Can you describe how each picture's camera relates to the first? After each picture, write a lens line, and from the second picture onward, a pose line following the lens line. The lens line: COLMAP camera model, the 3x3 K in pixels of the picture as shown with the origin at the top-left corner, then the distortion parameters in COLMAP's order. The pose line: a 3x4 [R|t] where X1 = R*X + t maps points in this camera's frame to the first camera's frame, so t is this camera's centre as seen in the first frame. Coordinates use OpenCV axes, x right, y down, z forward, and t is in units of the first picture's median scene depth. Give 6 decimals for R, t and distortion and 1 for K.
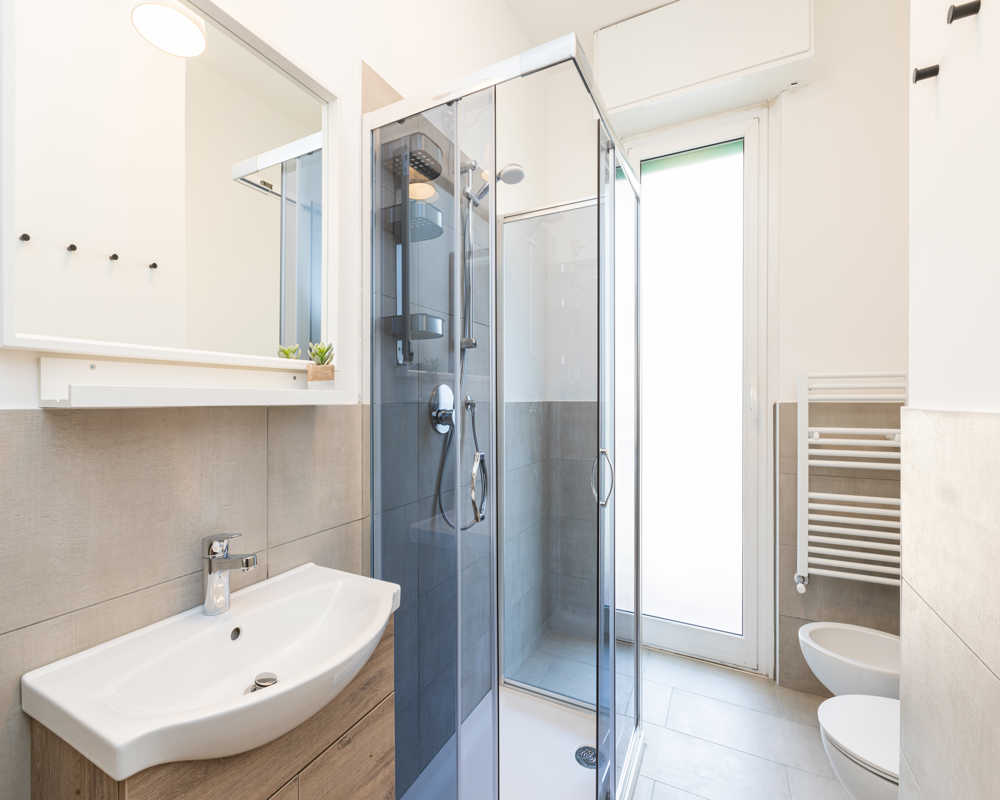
lens RADIAL K [[446.6, 0, 500.5], [0, 446.6, 399.4], [0, 0, 1]] dist [-0.000510, 0.001414]
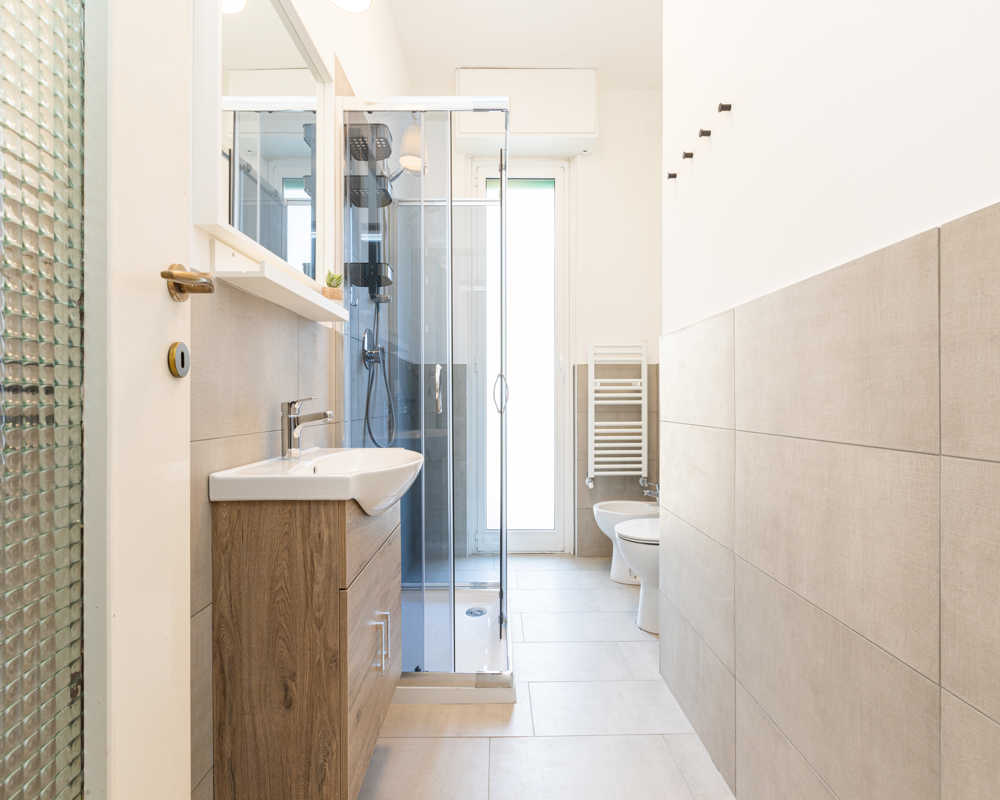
lens RADIAL K [[446.6, 0, 497.9], [0, 446.6, 400.1], [0, 0, 1]] dist [-0.000510, 0.001414]
pose [[0.885950, -0.003974, 0.463763, -0.307842], [0.004350, 0.999991, 0.000260, 0.131174], [-0.463759, 0.001787, 0.885959, -0.195265]]
